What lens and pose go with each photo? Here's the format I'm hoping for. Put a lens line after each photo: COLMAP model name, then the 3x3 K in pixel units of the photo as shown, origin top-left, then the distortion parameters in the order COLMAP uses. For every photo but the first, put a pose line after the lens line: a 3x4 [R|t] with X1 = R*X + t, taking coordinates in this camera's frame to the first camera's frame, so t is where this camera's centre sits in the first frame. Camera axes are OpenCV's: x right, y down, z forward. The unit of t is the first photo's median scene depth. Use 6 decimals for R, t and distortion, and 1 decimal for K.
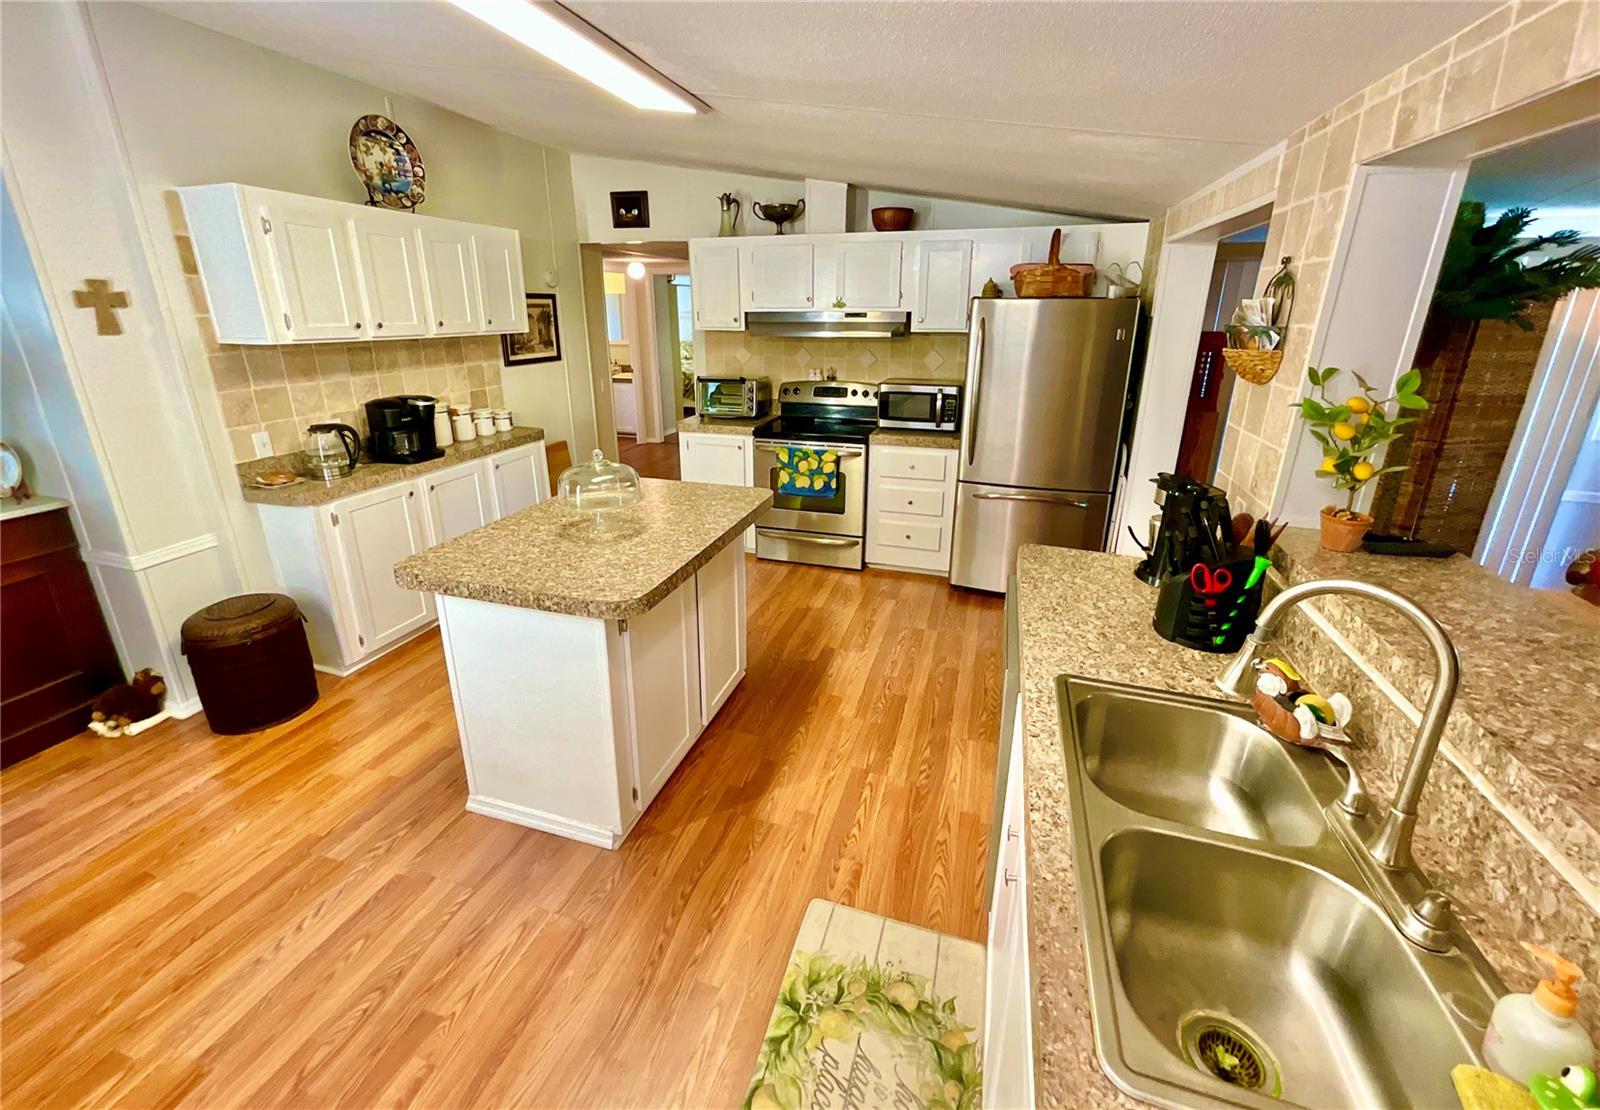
lens RADIAL K [[647.2, 0, 798.5], [0, 647.2, 514.8], [0, 0, 1]] dist [0.017916, 0.000102]
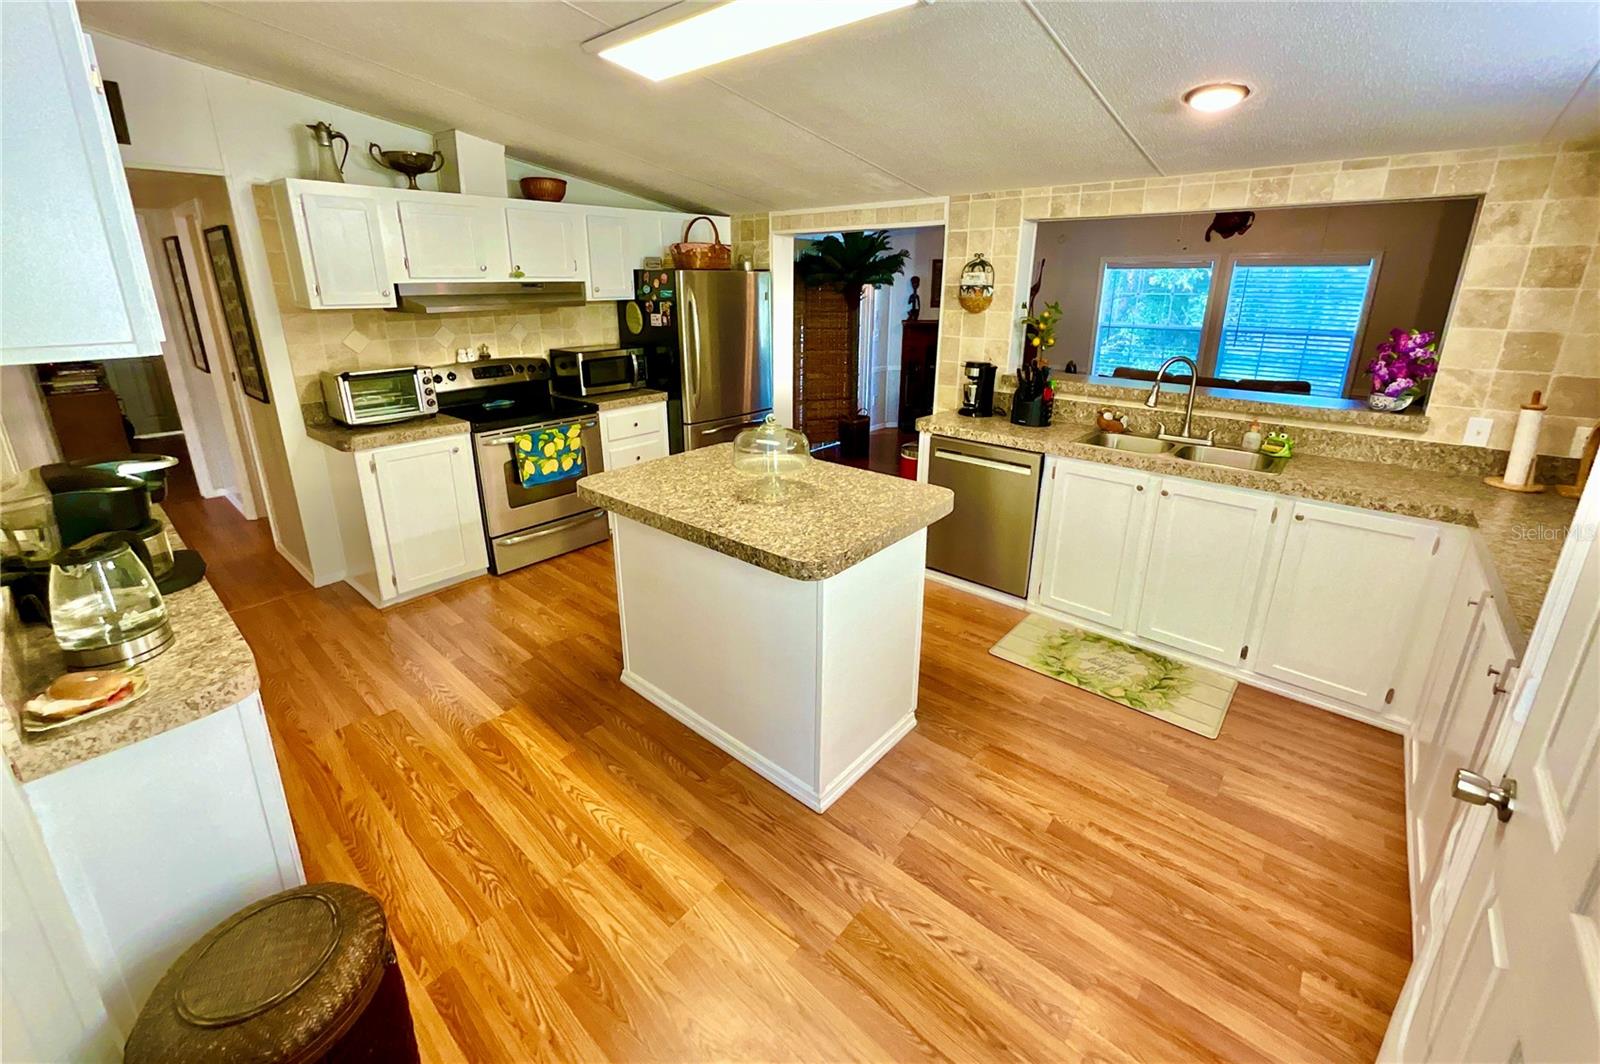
lens RADIAL K [[652.2, 0, 797.5], [0, 652.2, 464.2], [0, 0, 1]] dist [0.000926, 0.000579]
pose [[0.404905, -0.250988, 0.879237, -0.674697], [0.281914, 0.949011, 0.141079, -0.087581], [-0.869814, 0.190746, 0.455016, 0.287161]]
